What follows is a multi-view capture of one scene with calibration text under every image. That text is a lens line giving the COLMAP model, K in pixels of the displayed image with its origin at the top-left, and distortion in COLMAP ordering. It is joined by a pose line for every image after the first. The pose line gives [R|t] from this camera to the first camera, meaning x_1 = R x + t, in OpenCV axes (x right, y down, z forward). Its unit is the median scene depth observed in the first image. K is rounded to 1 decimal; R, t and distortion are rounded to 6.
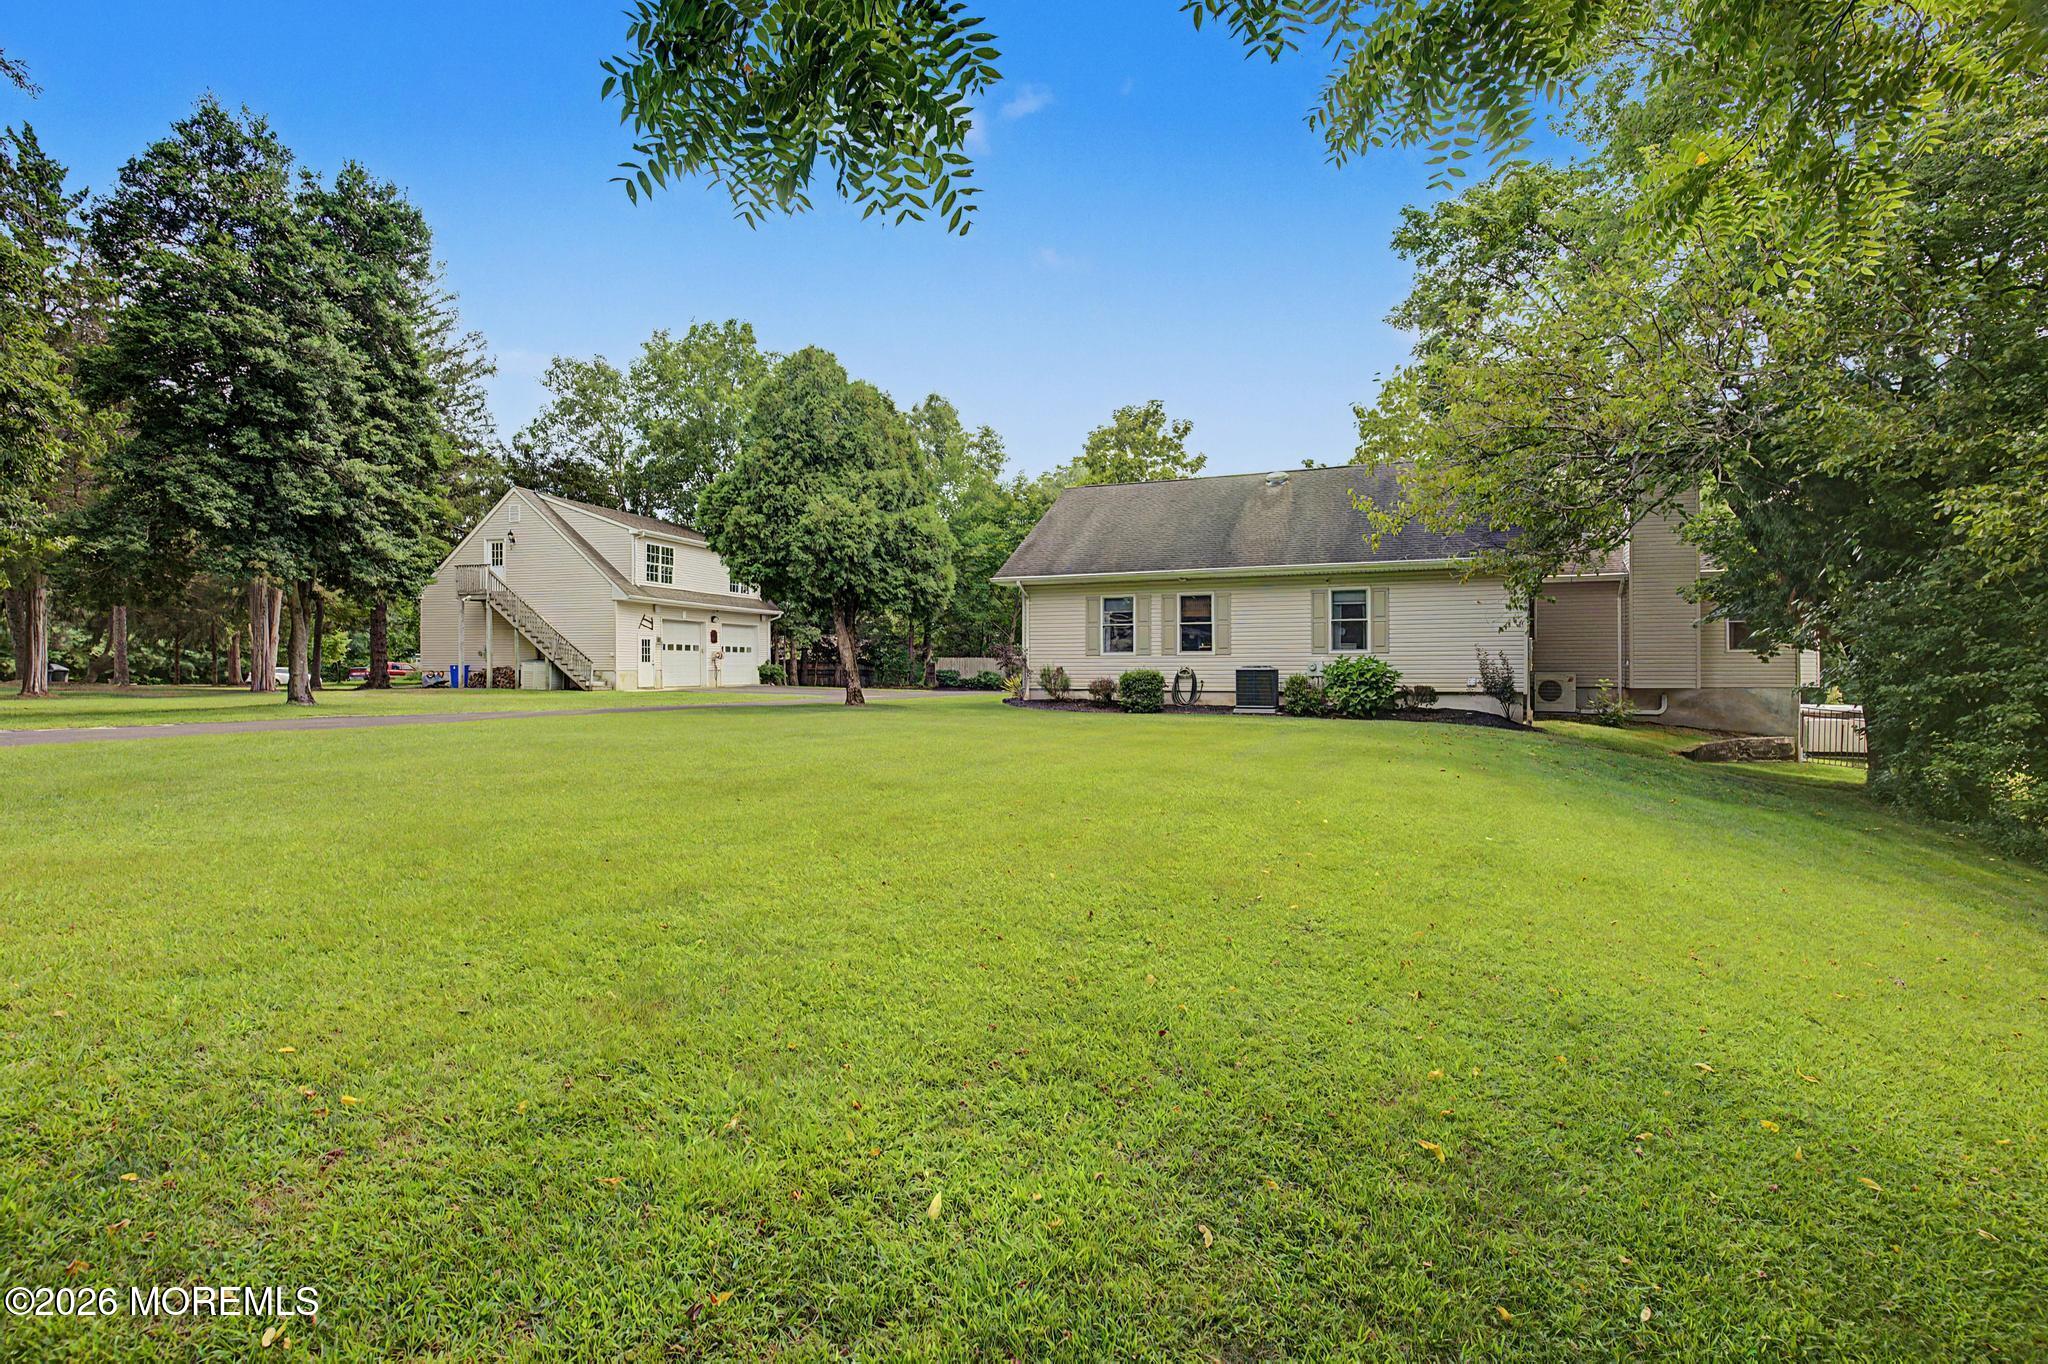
lens RADIAL K [[988.8, 0, 1020.4], [0, 988.8, 668.7], [0, 0, 1]] dist [-0.001353, 0.001942]
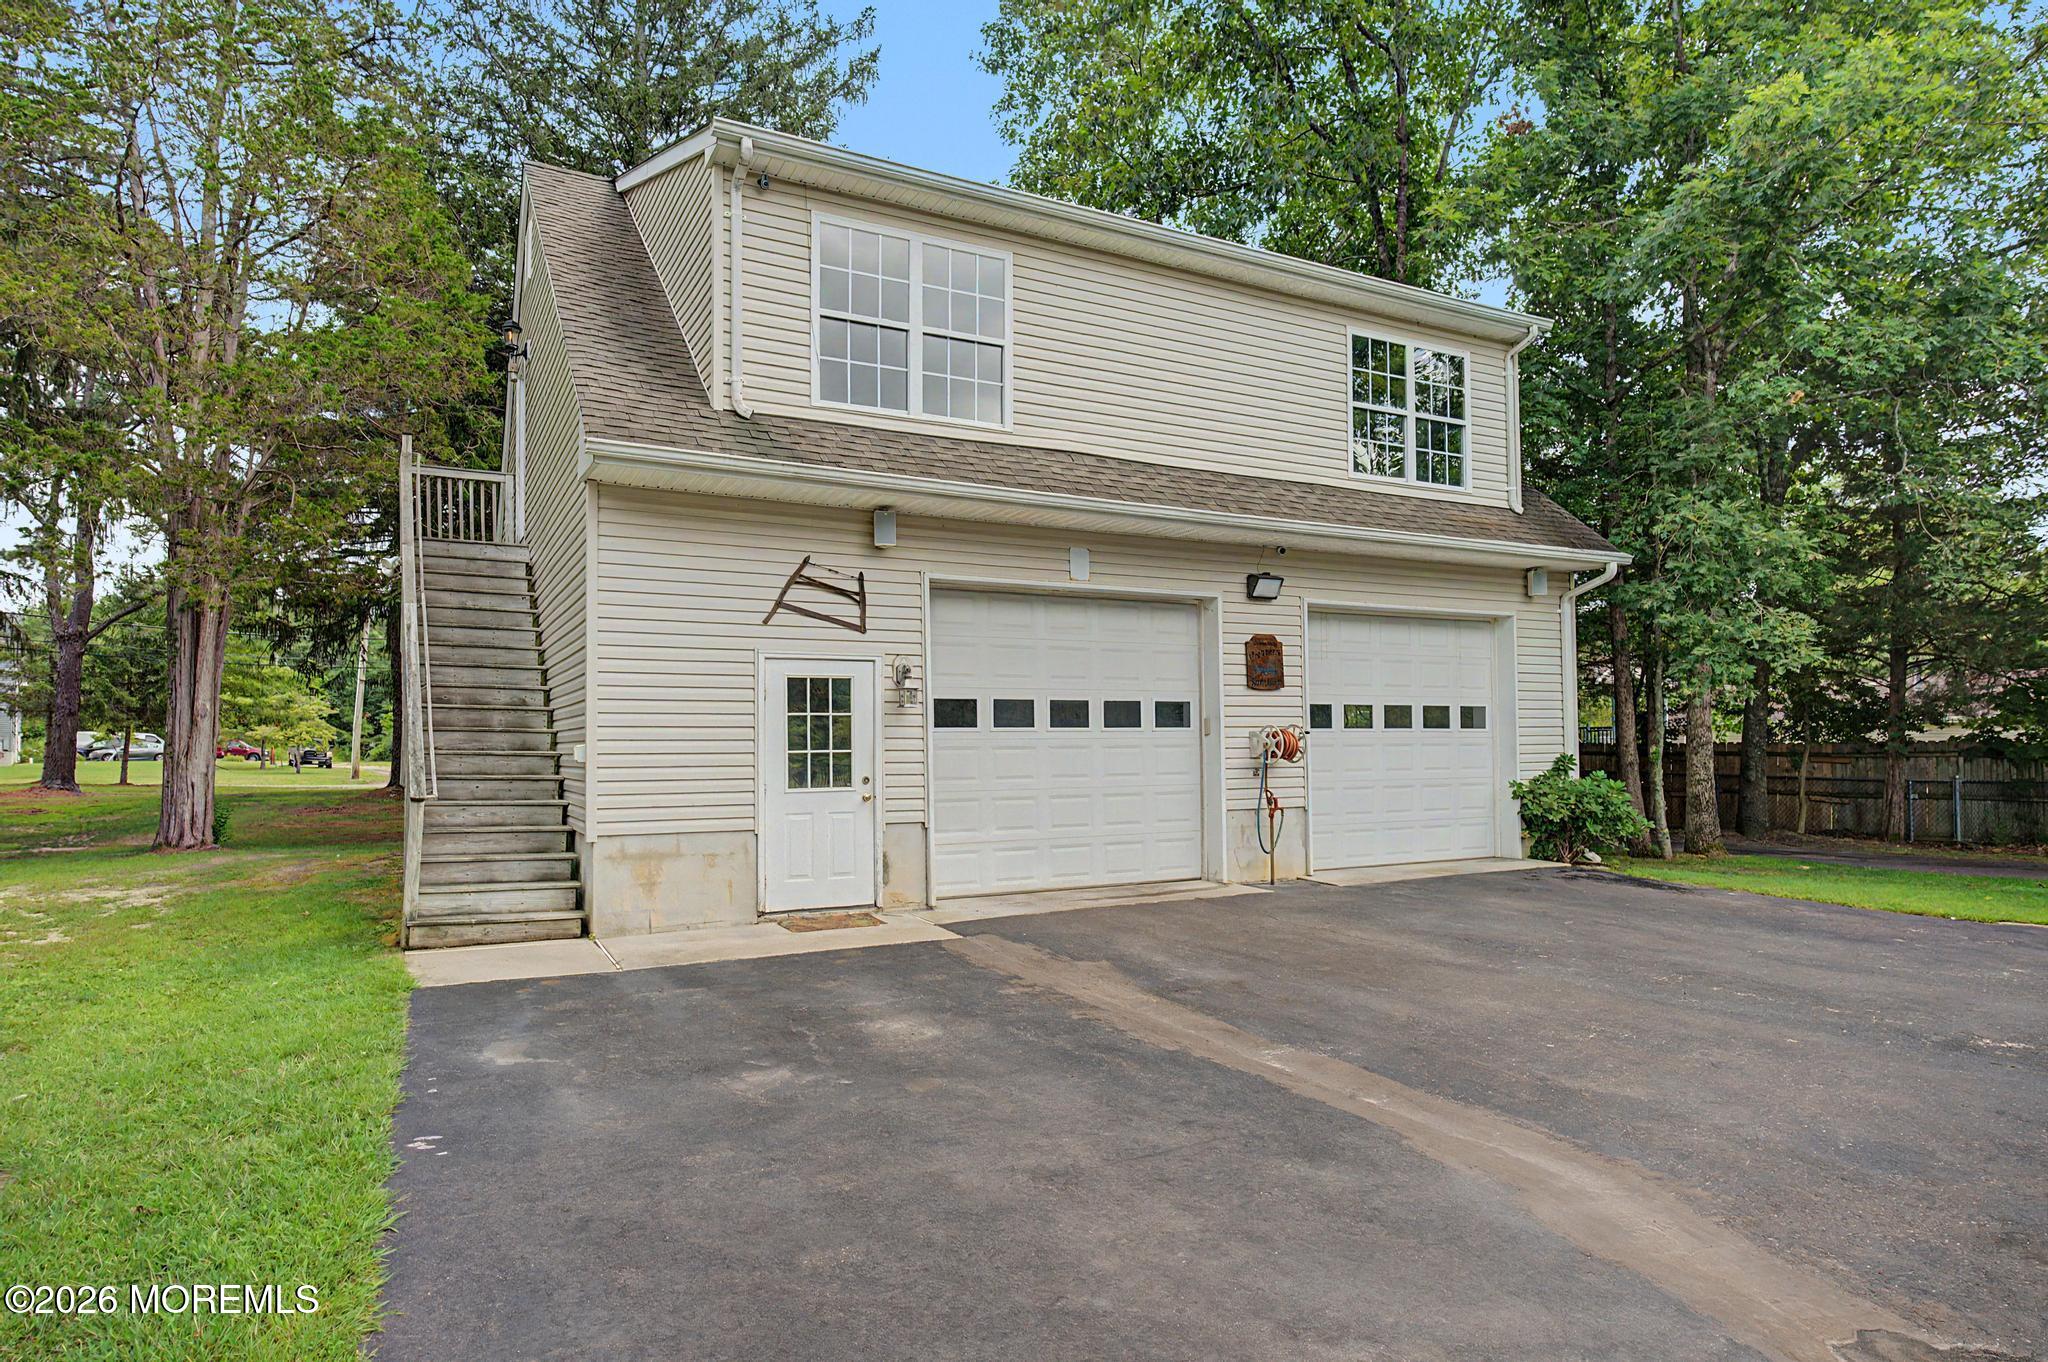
lens RADIAL K [[1154.4, 0, 1013.7], [0, 1154.4, 723.0], [0, 0, 1]] dist [0.003517, 0.000763]
pose [[0.692393, -0.017611, -0.721306, -0.275378], [0.006001, 0.999808, -0.018650, -0.024210], [0.721496, 0.008584, 0.692366, 1.349413]]
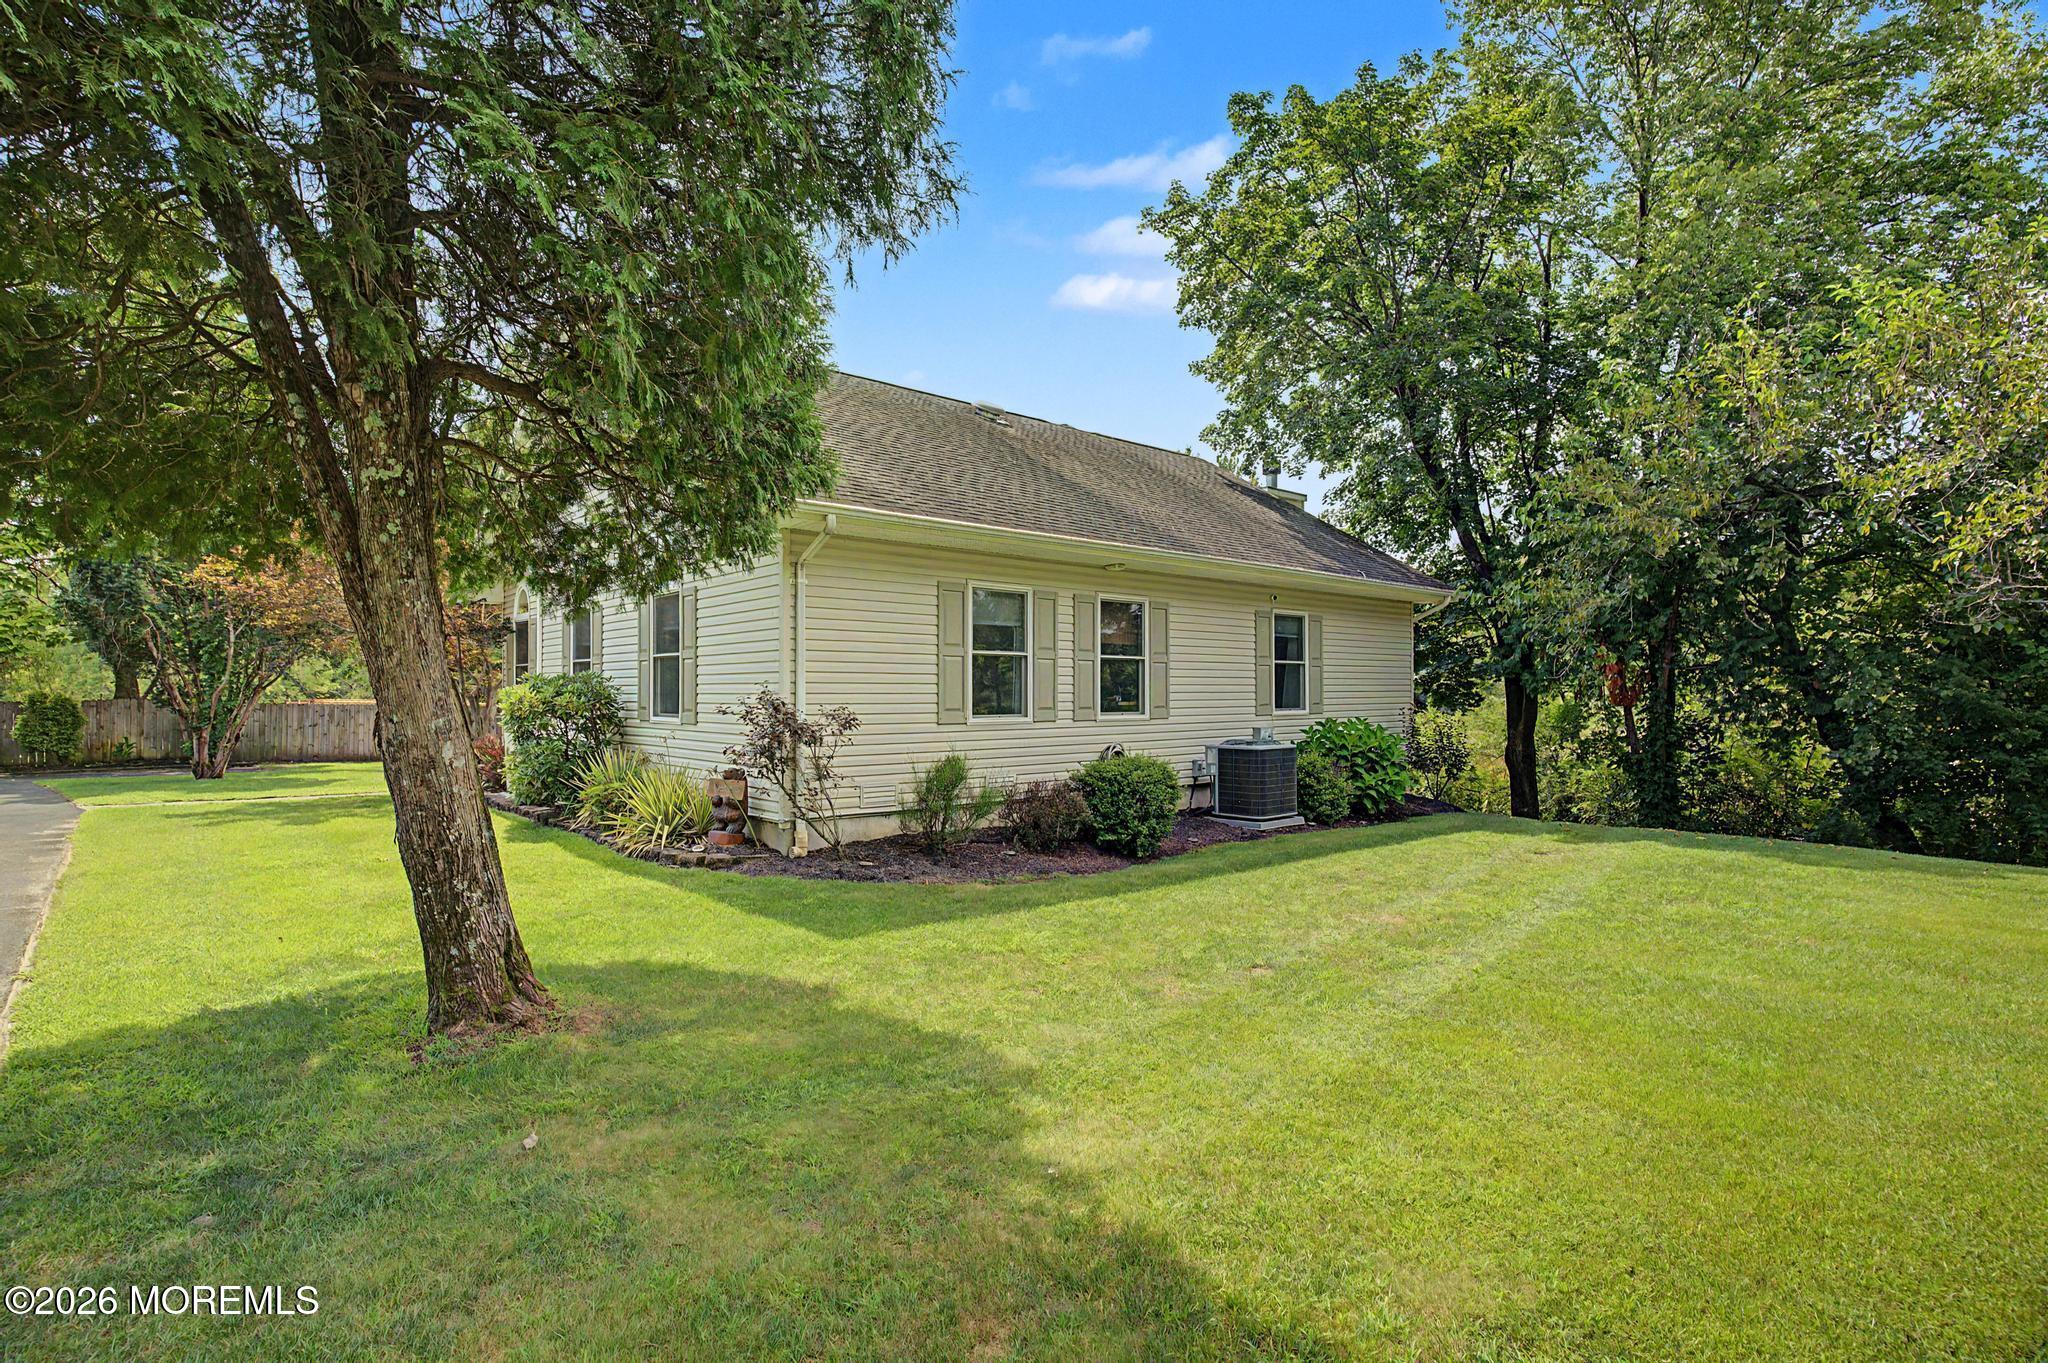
lens RADIAL K [[1011.3, 0, 1012.2], [0, 1011.3, 642.8], [0, 0, 1]] dist [-0.004340, -0.000886]
pose [[0.458367, 0.046185, 0.887562, -0.304978], [0.008238, 0.998385, -0.056206, -0.024573], [-0.888725, 0.033075, 0.457246, 0.809495]]
